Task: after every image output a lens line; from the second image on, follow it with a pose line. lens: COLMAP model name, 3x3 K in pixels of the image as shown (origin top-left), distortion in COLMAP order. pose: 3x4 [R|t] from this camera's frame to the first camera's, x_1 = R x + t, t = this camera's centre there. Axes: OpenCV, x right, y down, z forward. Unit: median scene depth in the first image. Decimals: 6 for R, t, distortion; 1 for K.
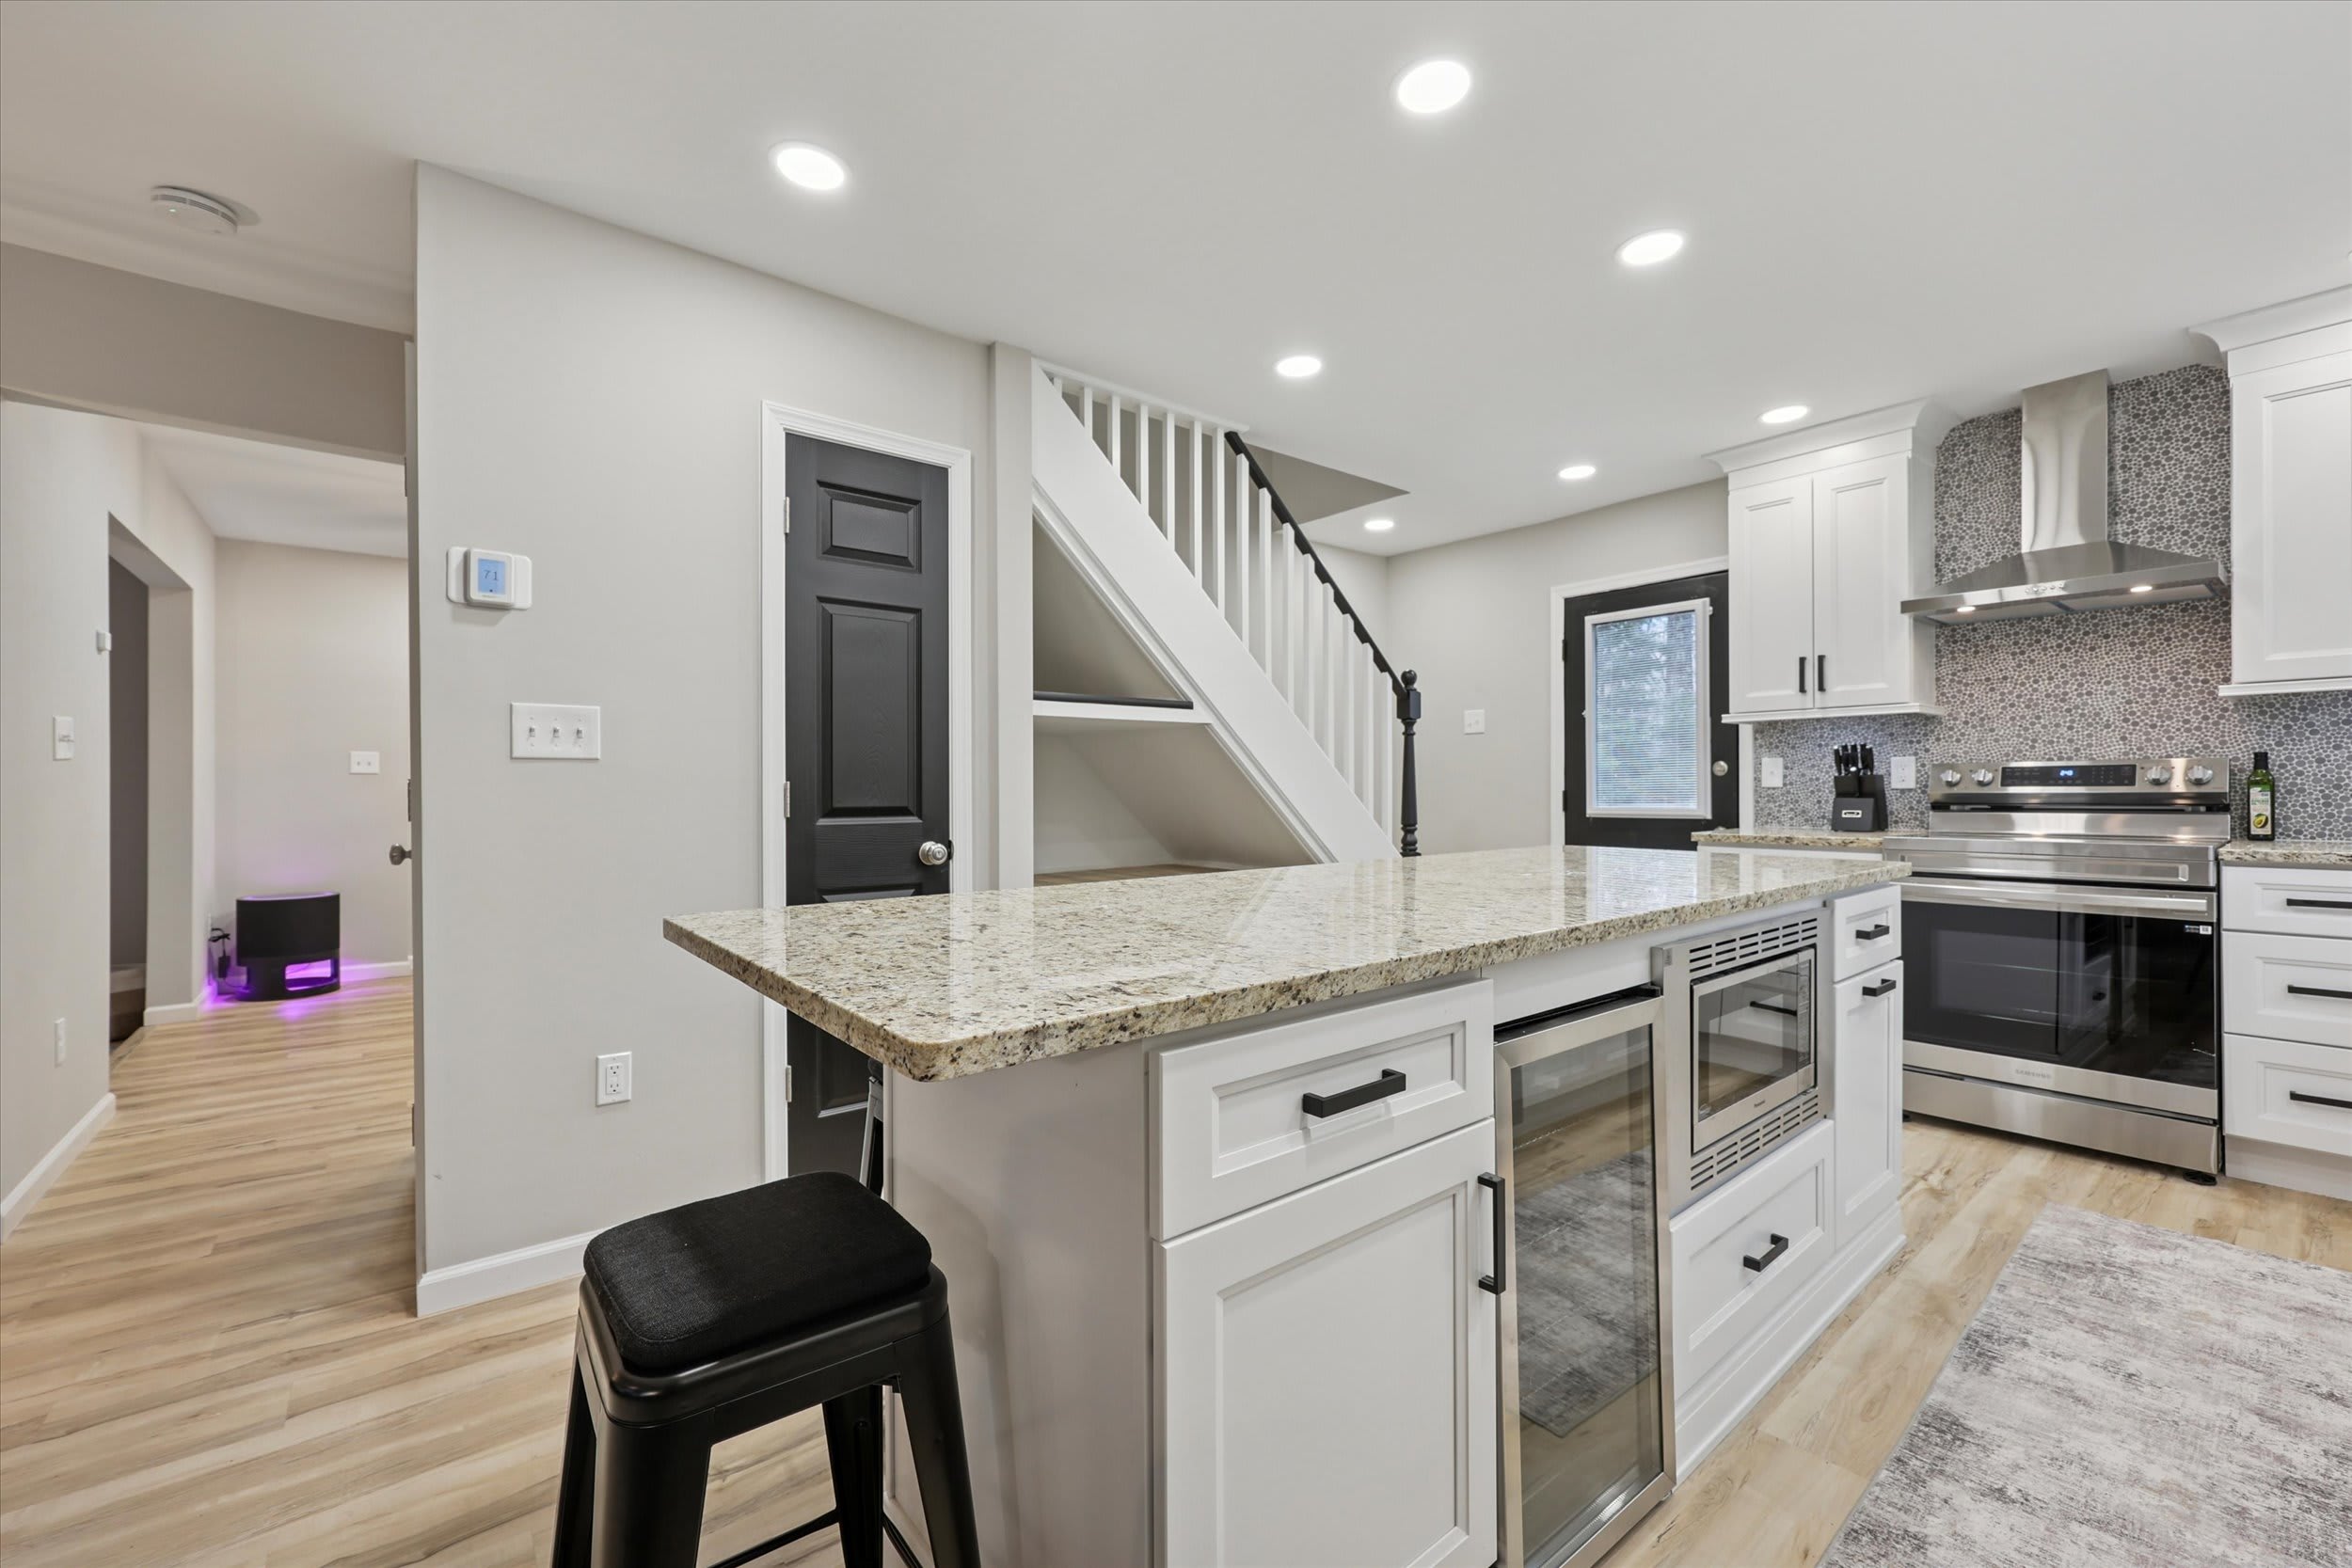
lens RADIAL K [[961.1, 0, 1191.2], [0, 961.1, 775.0], [0, 0, 1]] dist [0.000947, -0.000134]
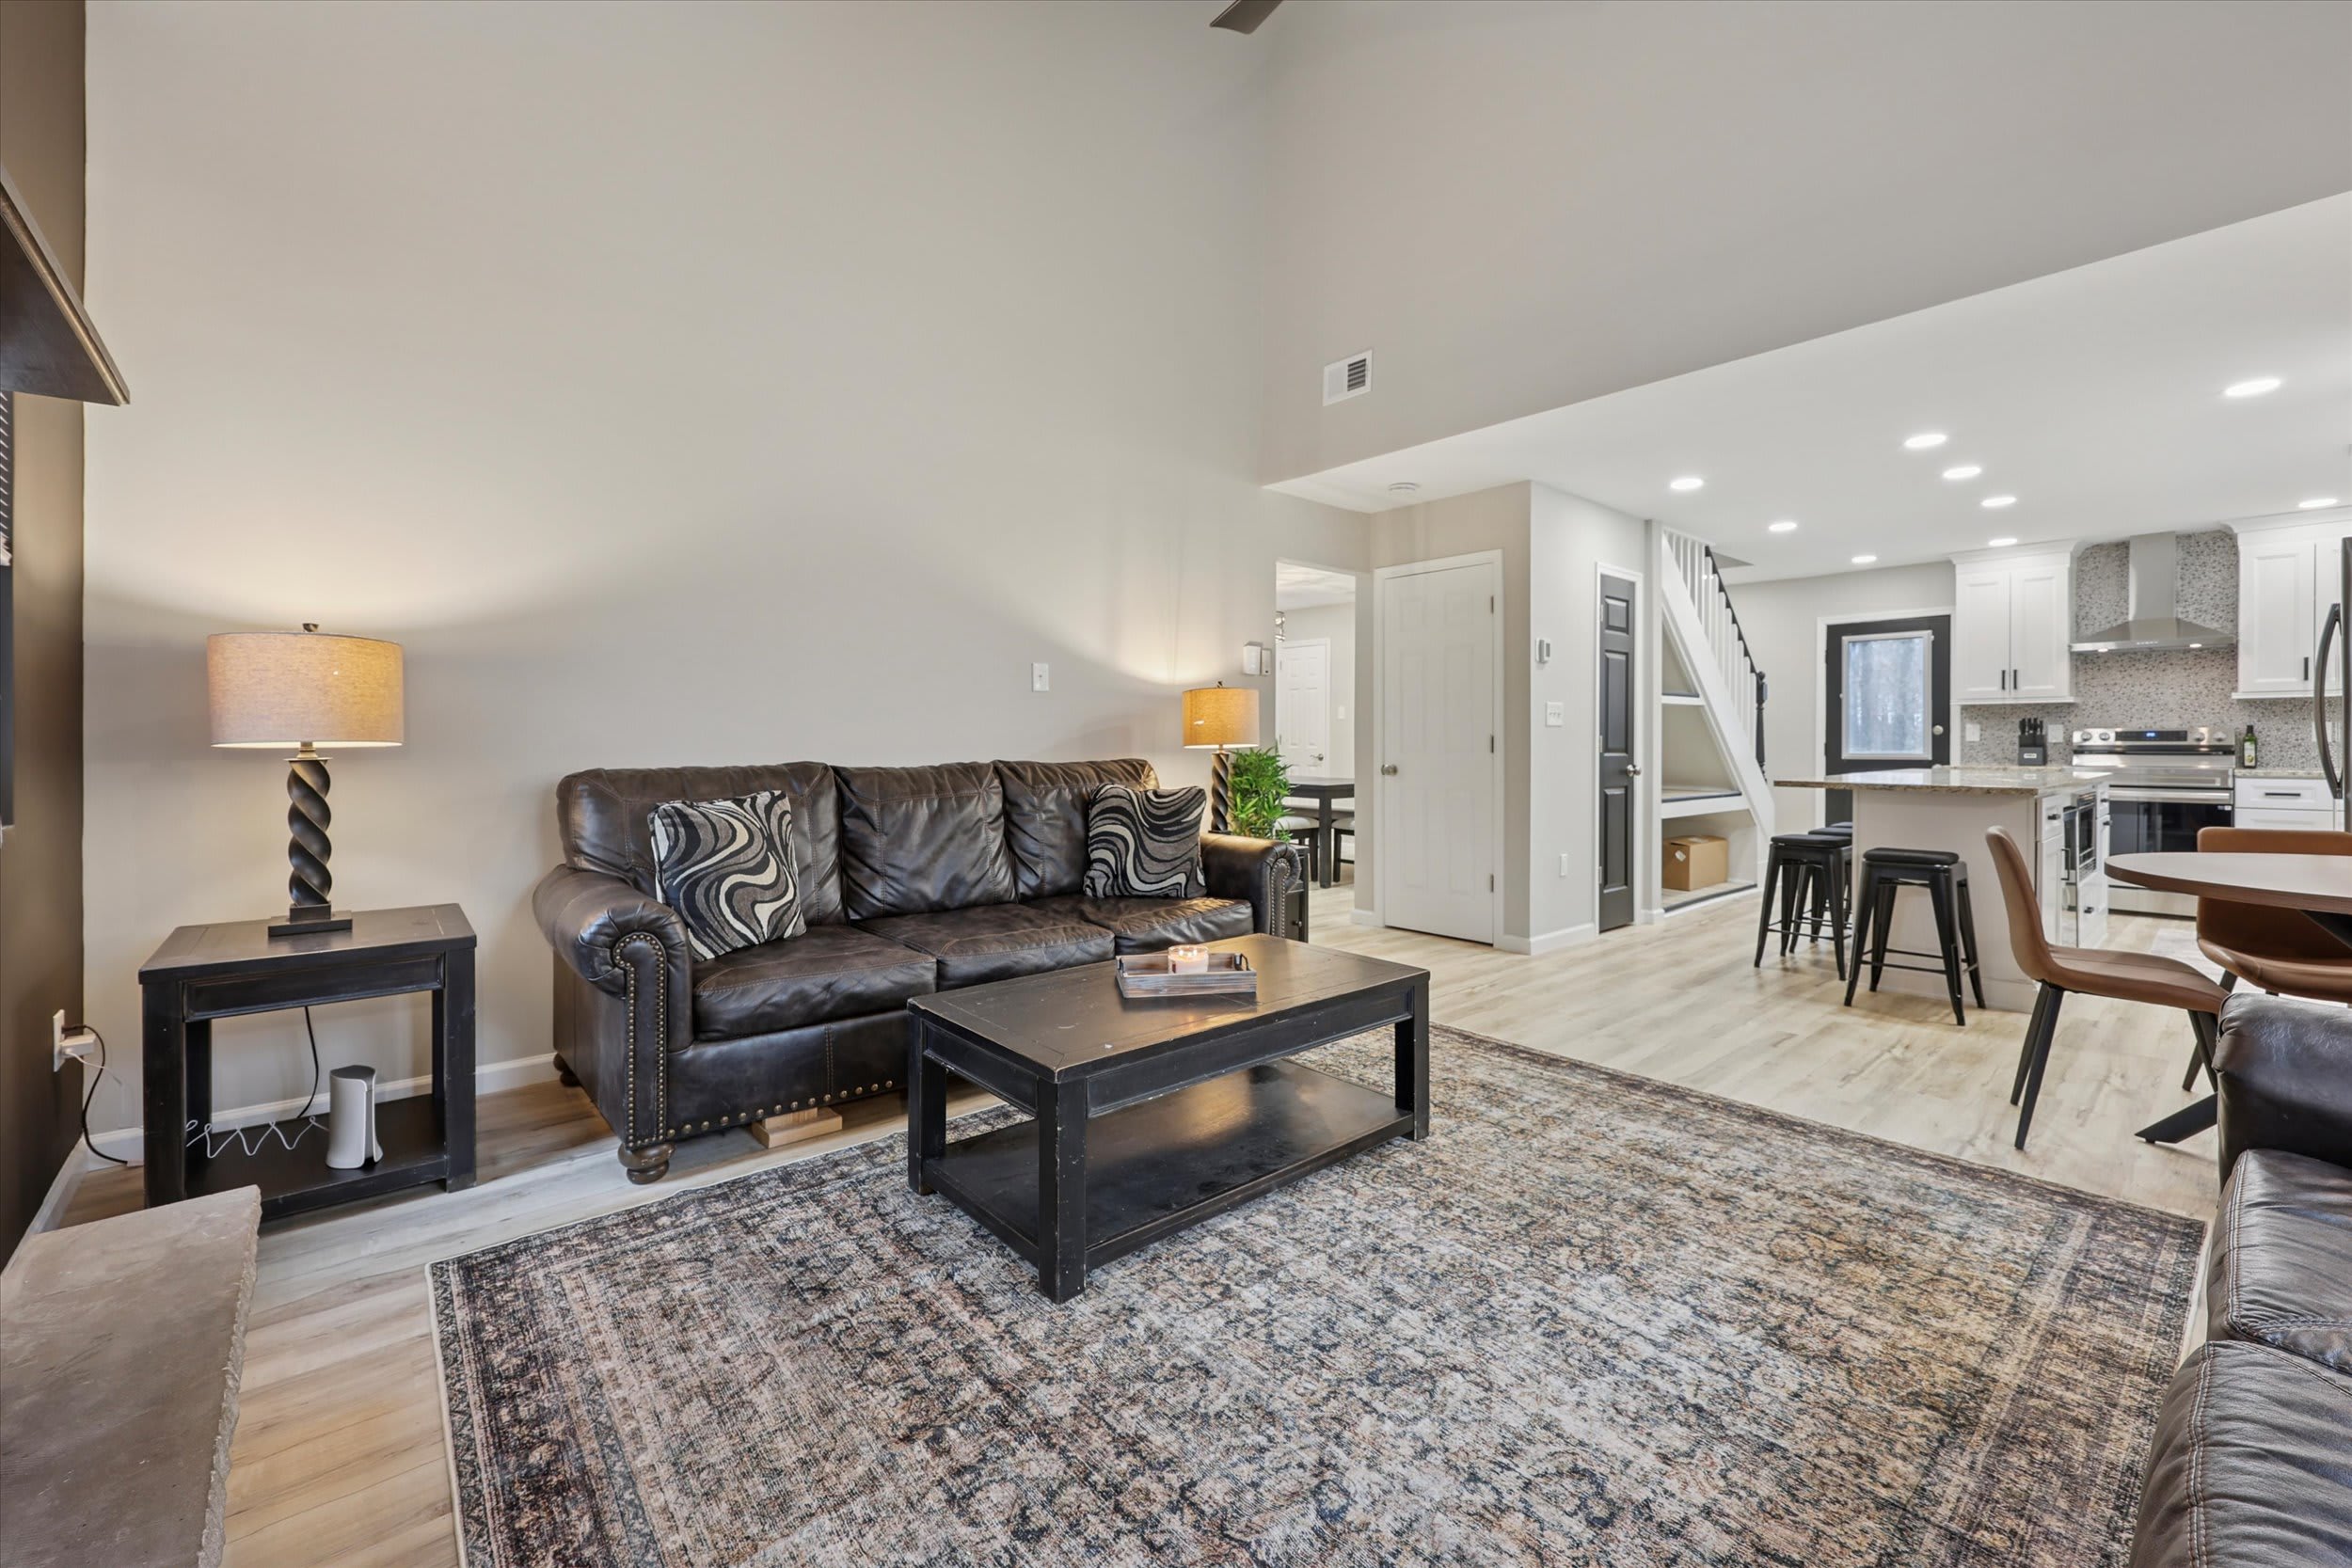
lens RADIAL K [[978.2, 0, 1180.7], [0, 978.2, 732.4], [0, 0, 1]] dist [-0.000454, 0.000103]
pose [[0.999427, 0.005193, 0.033434, -1.052356], [-0.005366, 0.999973, 0.005099, -0.005920], [-0.033407, -0.005275, 0.999428, -0.857588]]
